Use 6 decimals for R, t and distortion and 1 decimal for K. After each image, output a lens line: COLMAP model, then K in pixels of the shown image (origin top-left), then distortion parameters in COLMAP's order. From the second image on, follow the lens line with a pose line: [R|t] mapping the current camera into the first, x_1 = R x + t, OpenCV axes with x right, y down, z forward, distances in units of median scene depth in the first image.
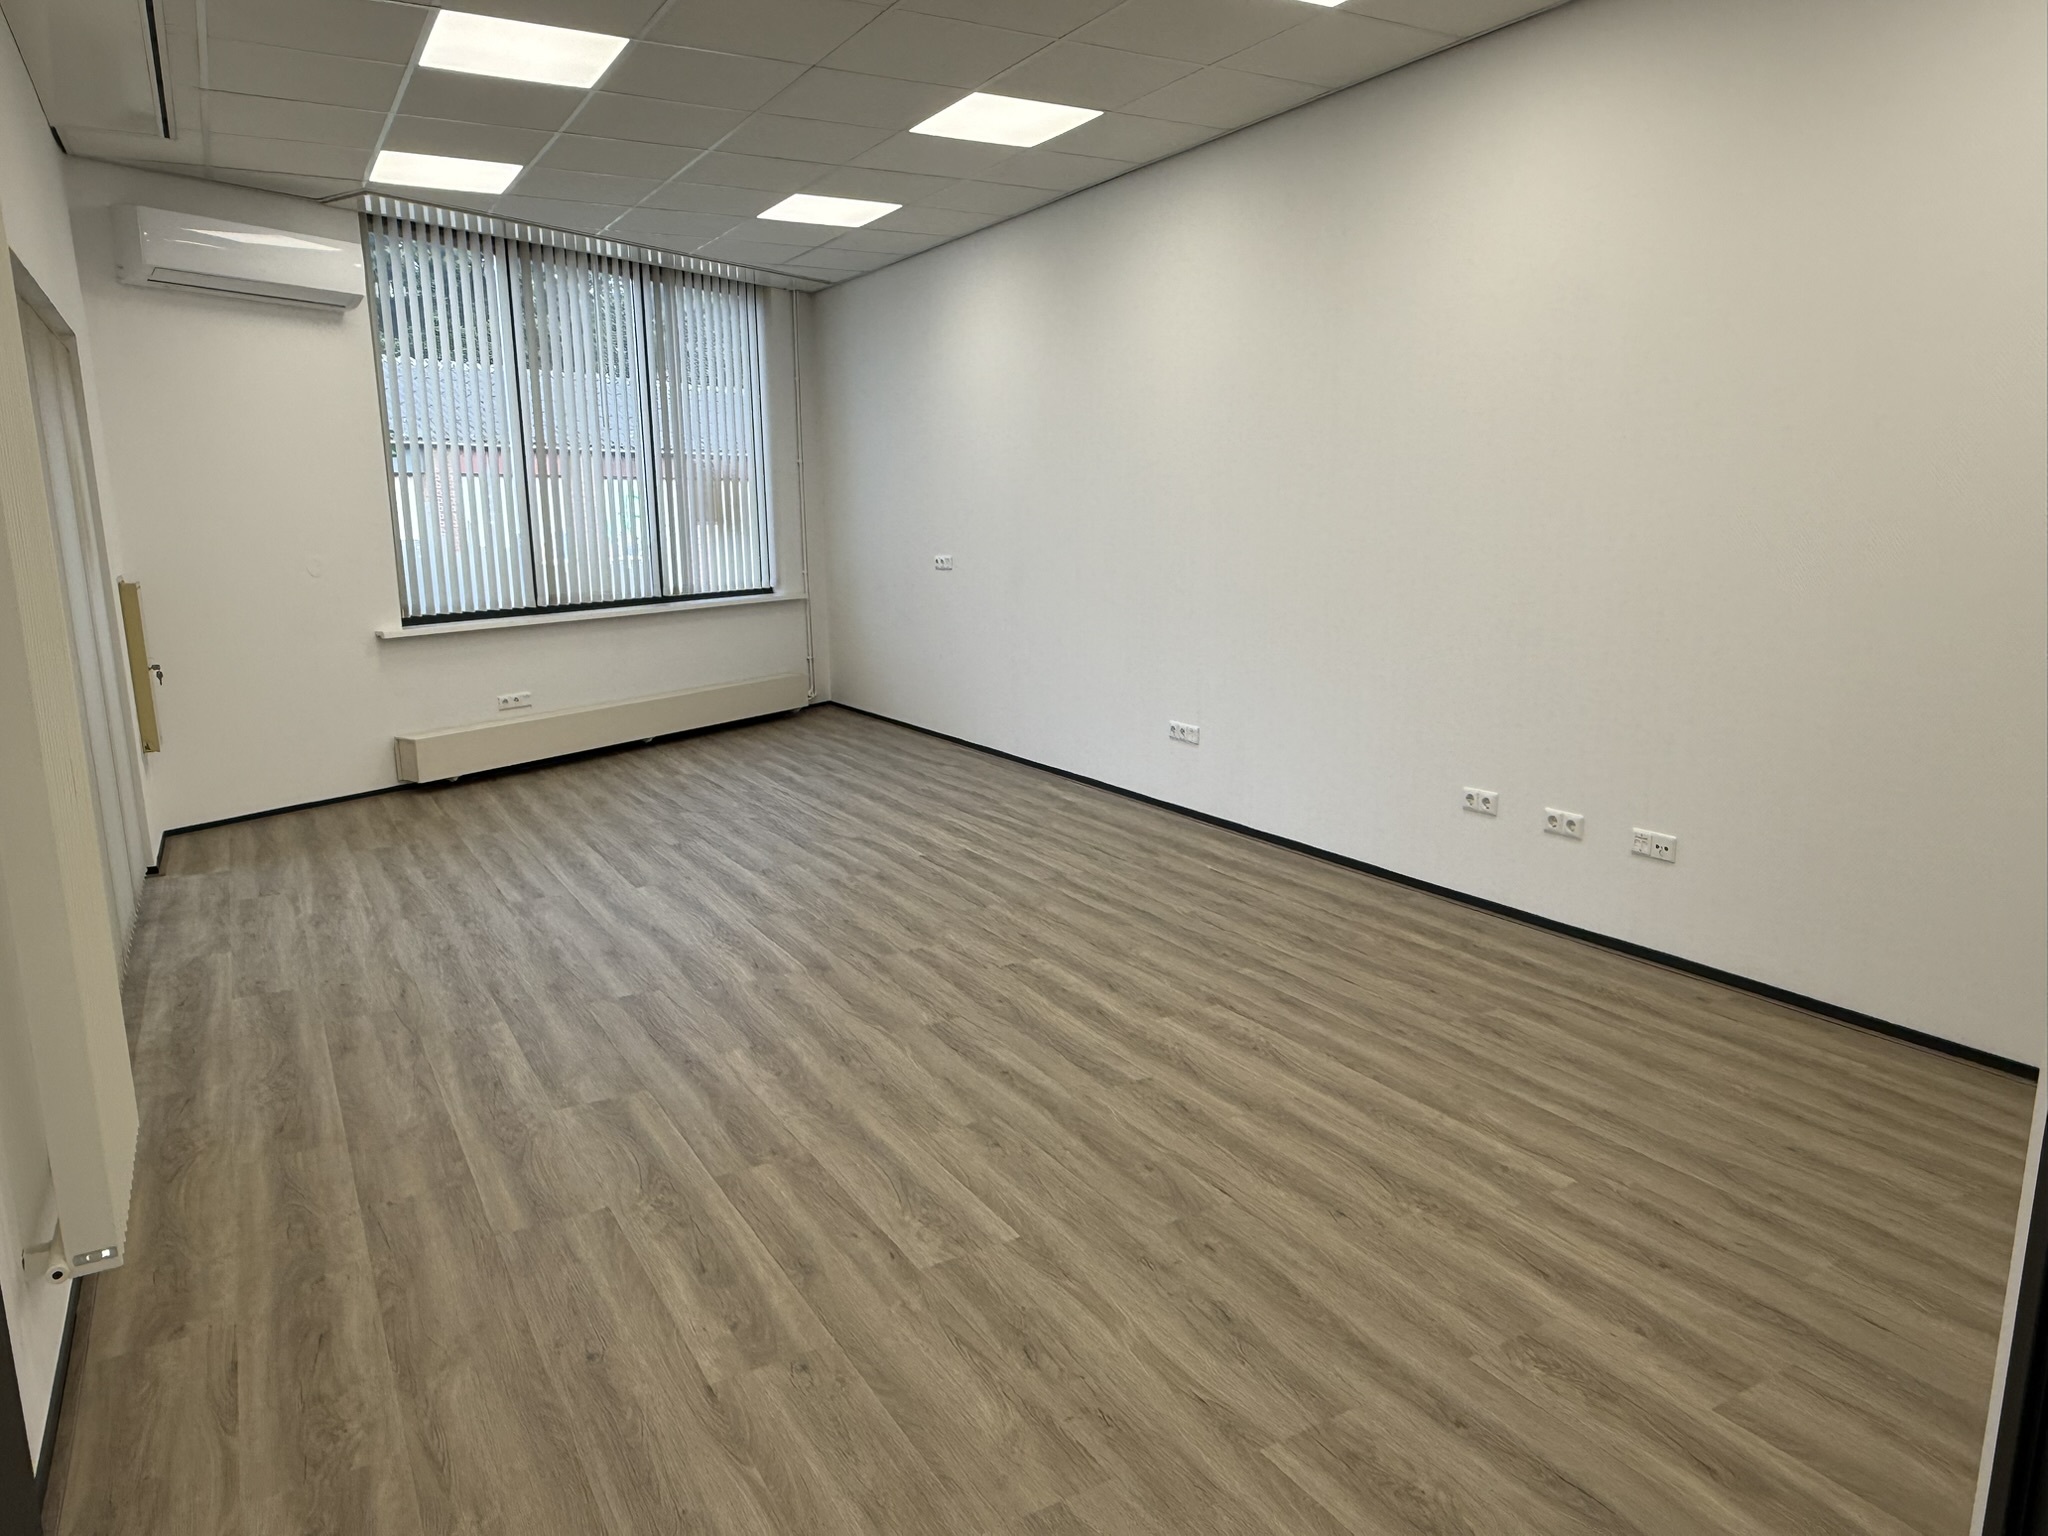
lens RADIAL K [[1355.3, 0, 1031.4], [0, 1355.3, 768.4], [0, 0, 1]] dist [0.039601, -0.002832]
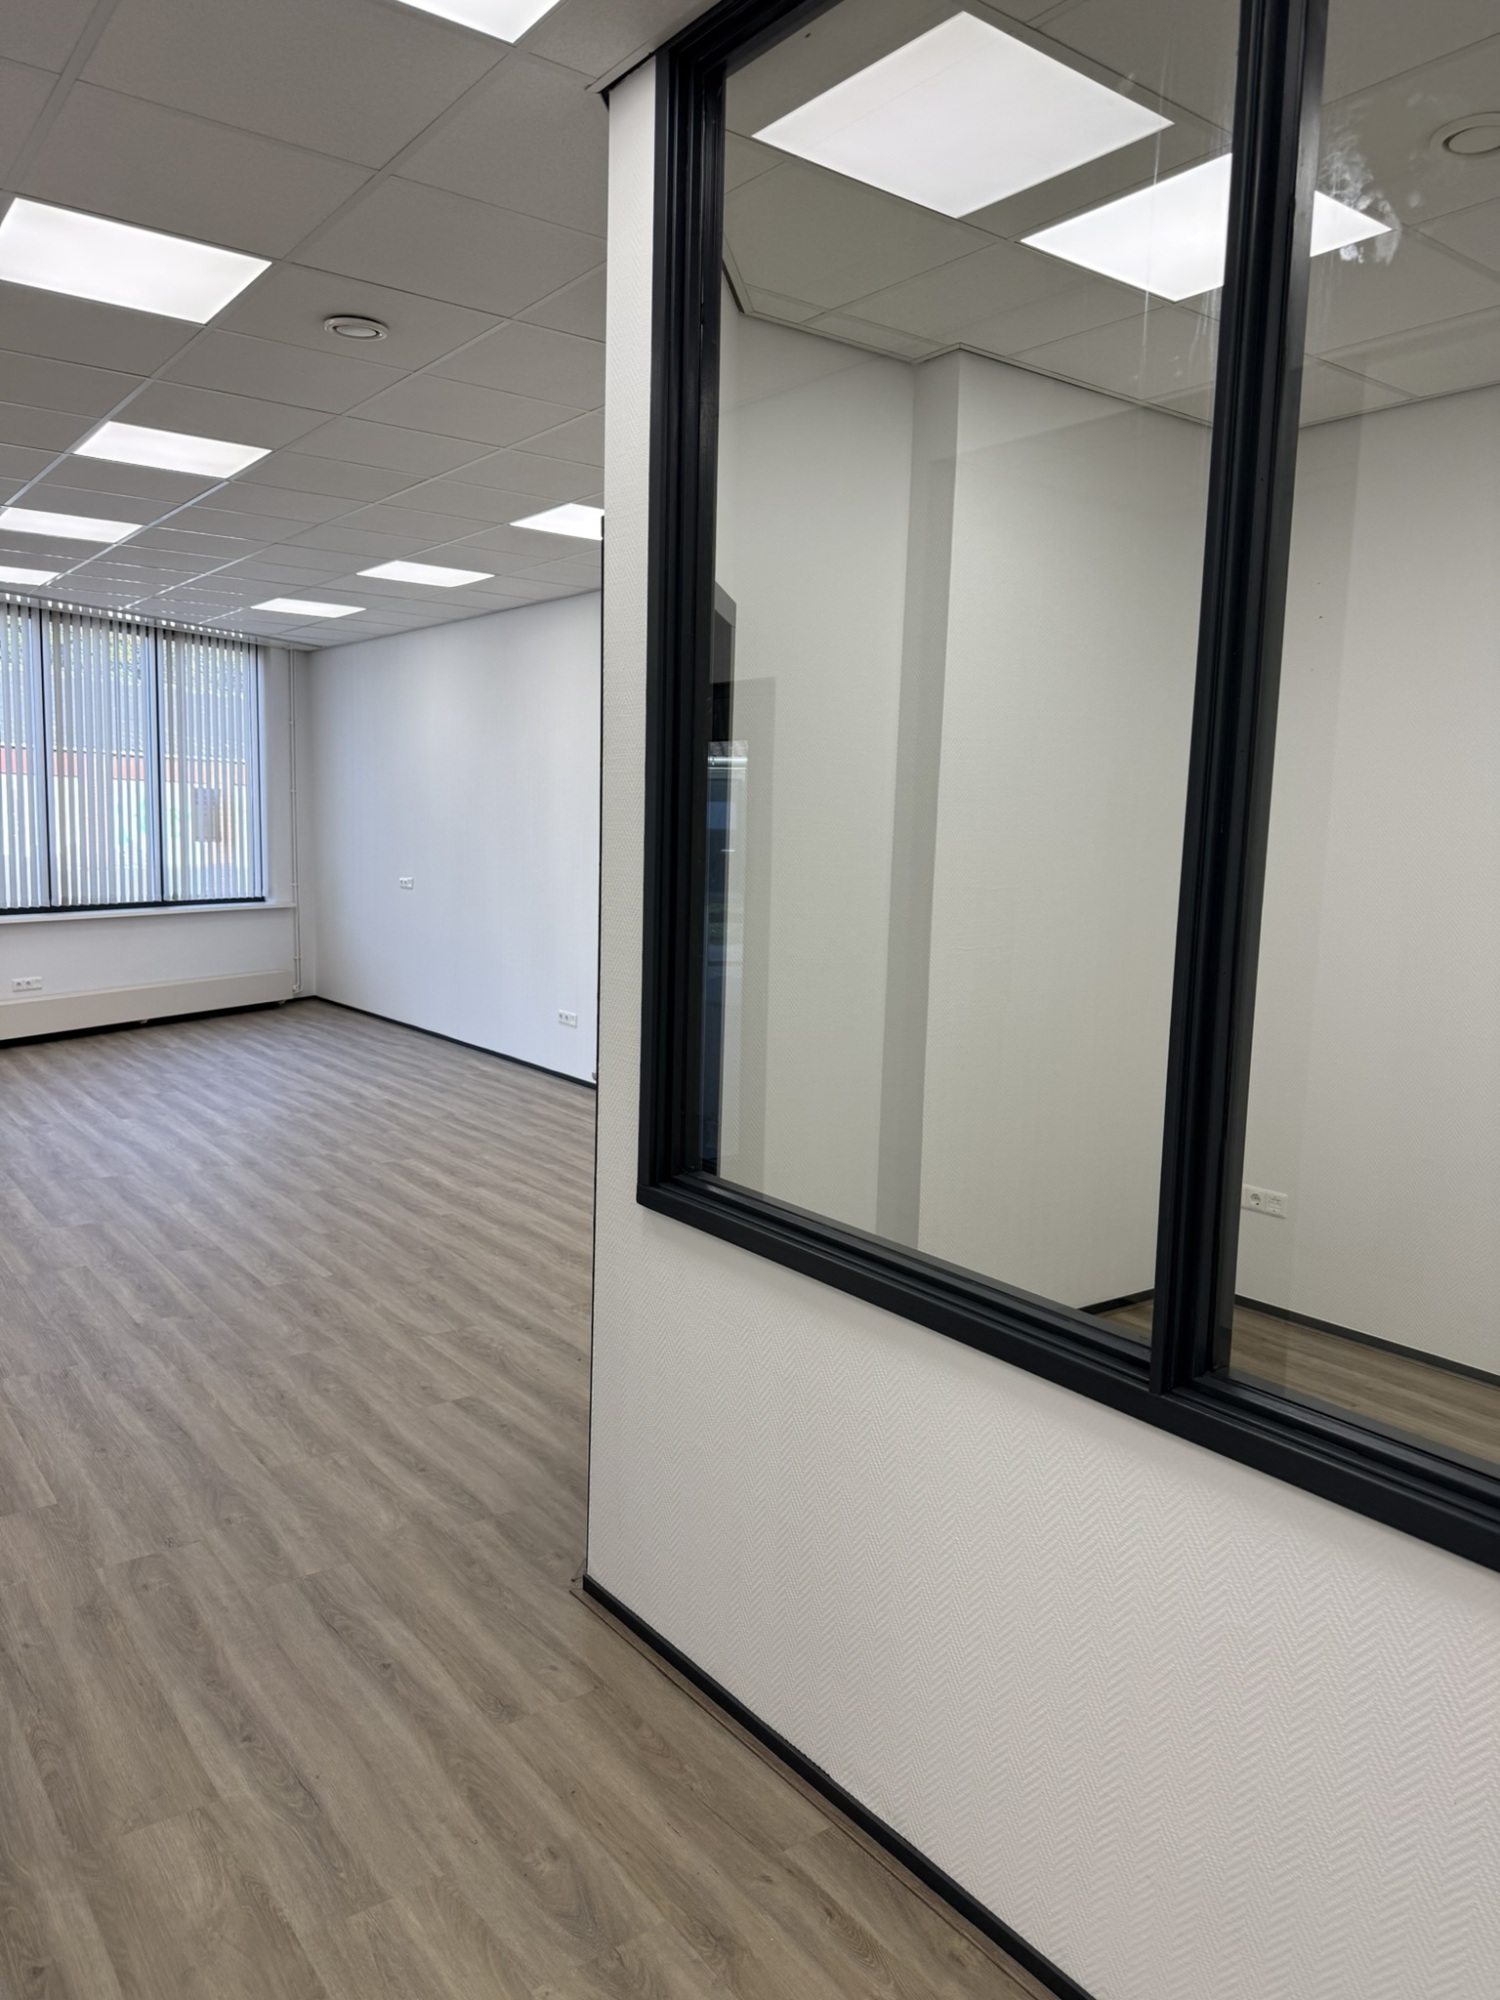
lens RADIAL K [[1421.8, 0, 771.2], [0, 1421.8, 1004.6], [0, 0, 1]] dist [0.069046, -0.080723]
pose [[0.992233, 0.021968, 0.122434, 0.191258], [-0.014423, 0.997961, -0.062176, 0.061828], [-0.123550, 0.059927, 0.990527, -0.552816]]
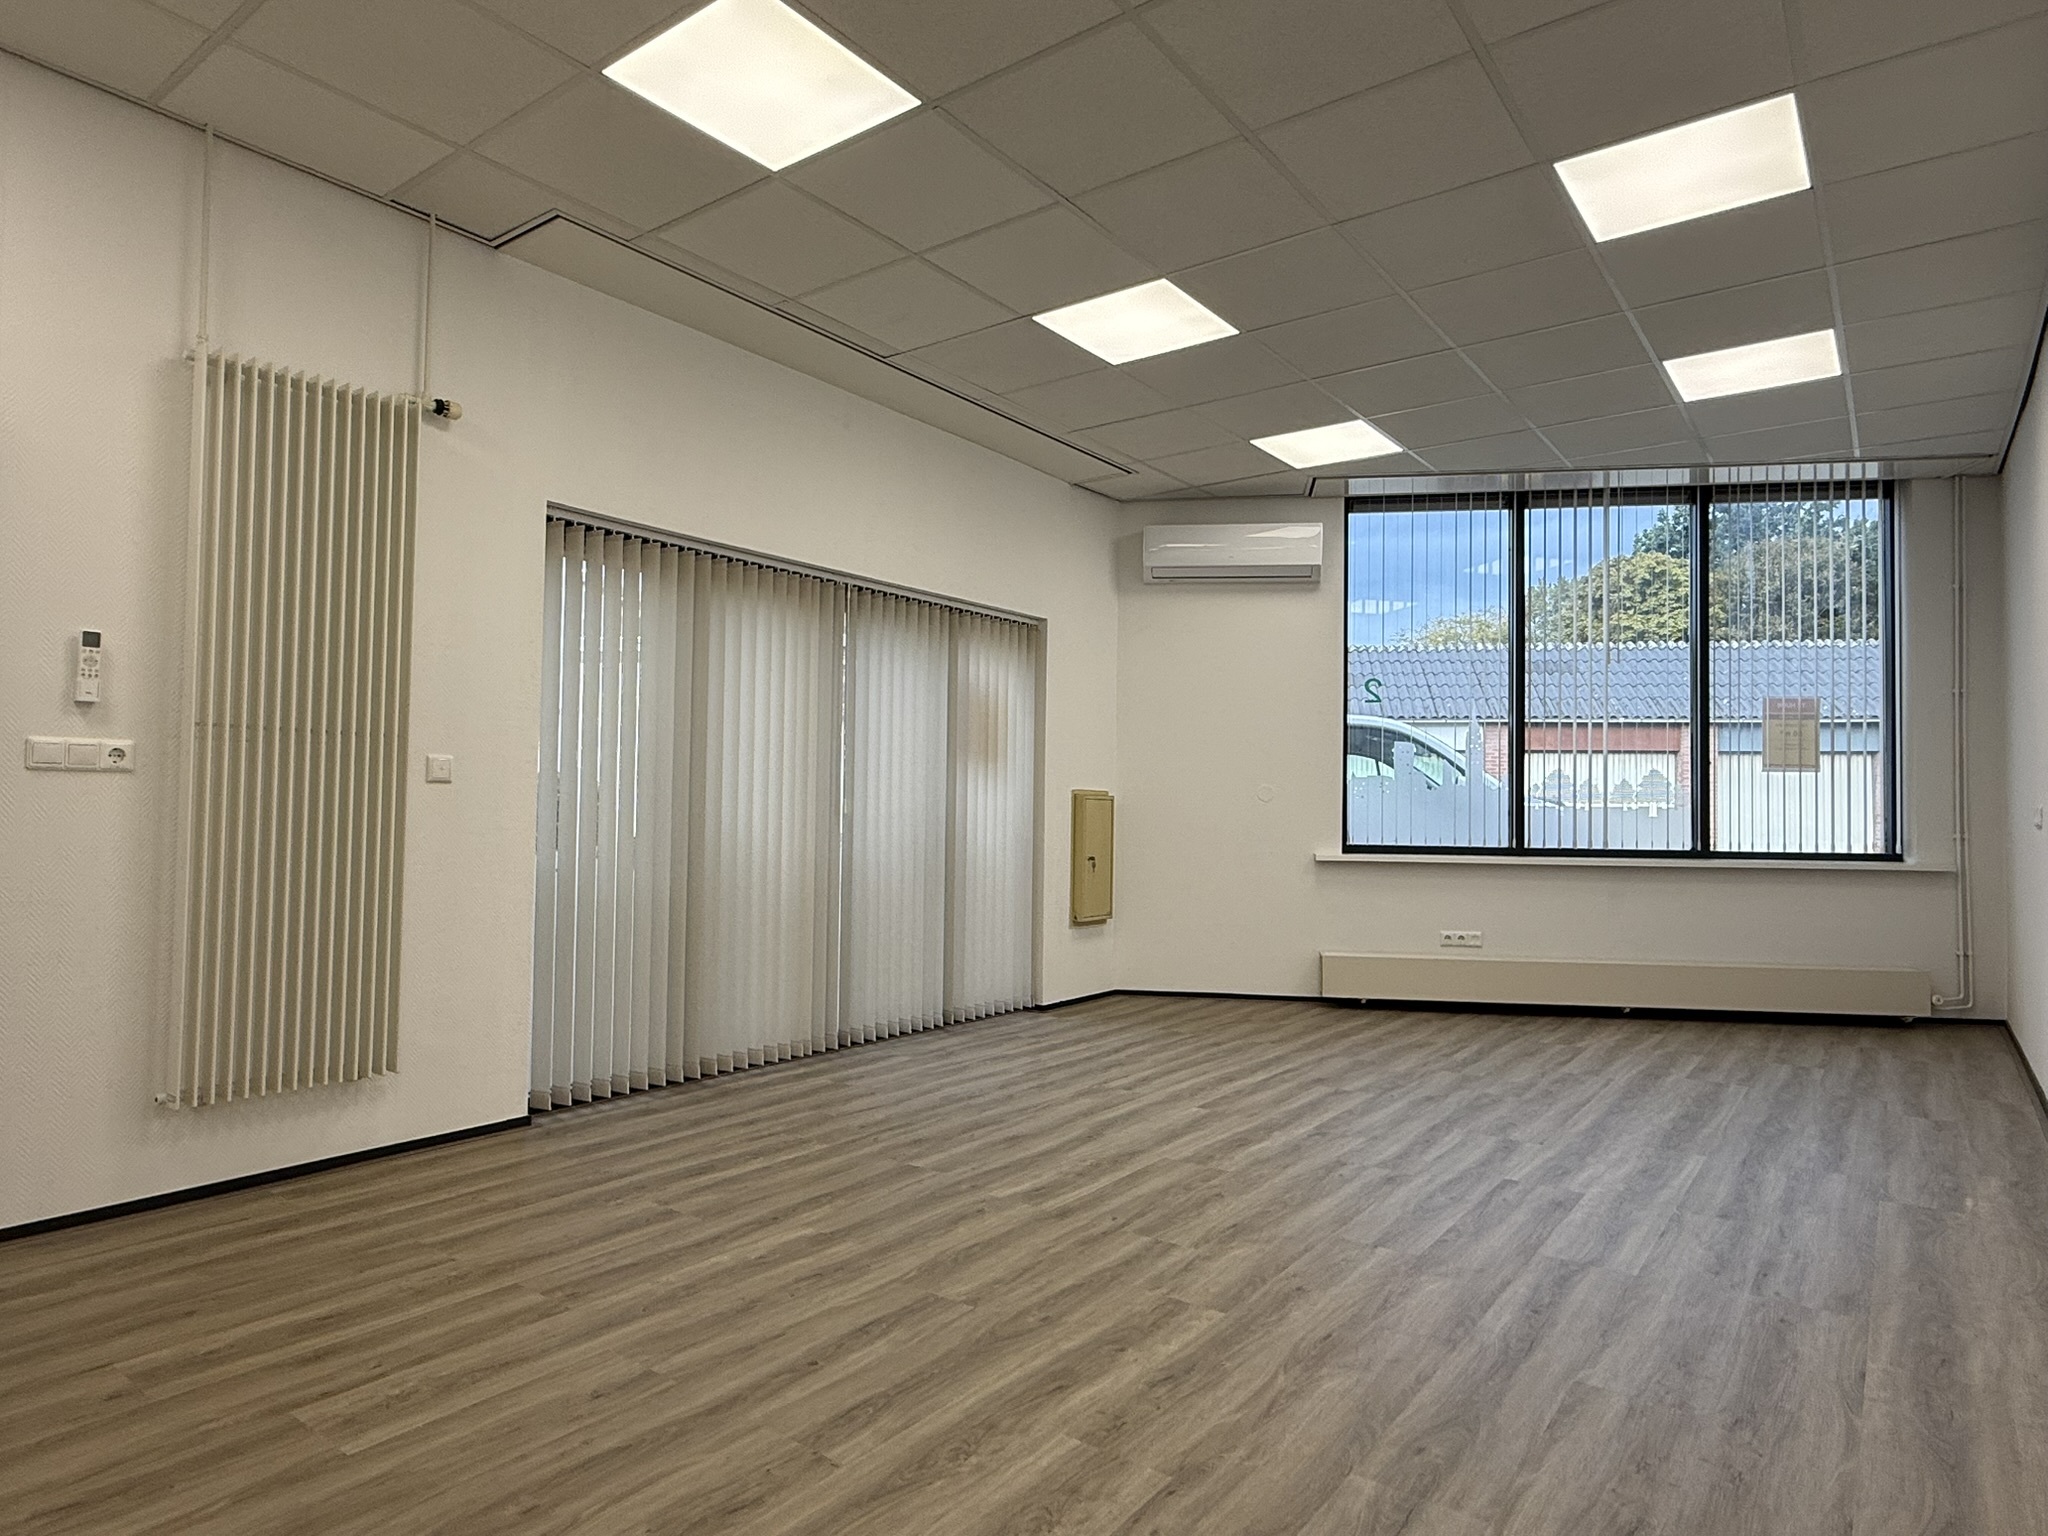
lens RADIAL K [[1209.1, 0, 1025.9], [0, 1209.1, 771.3], [0, 0, 1]] dist [0.000437, 0.001014]
pose [[0.383082, -0.009147, -0.923669, 0.507046], [-0.192009, 0.977321, -0.089312, -0.048874], [0.903538, 0.211567, 0.372638, 0.607045]]
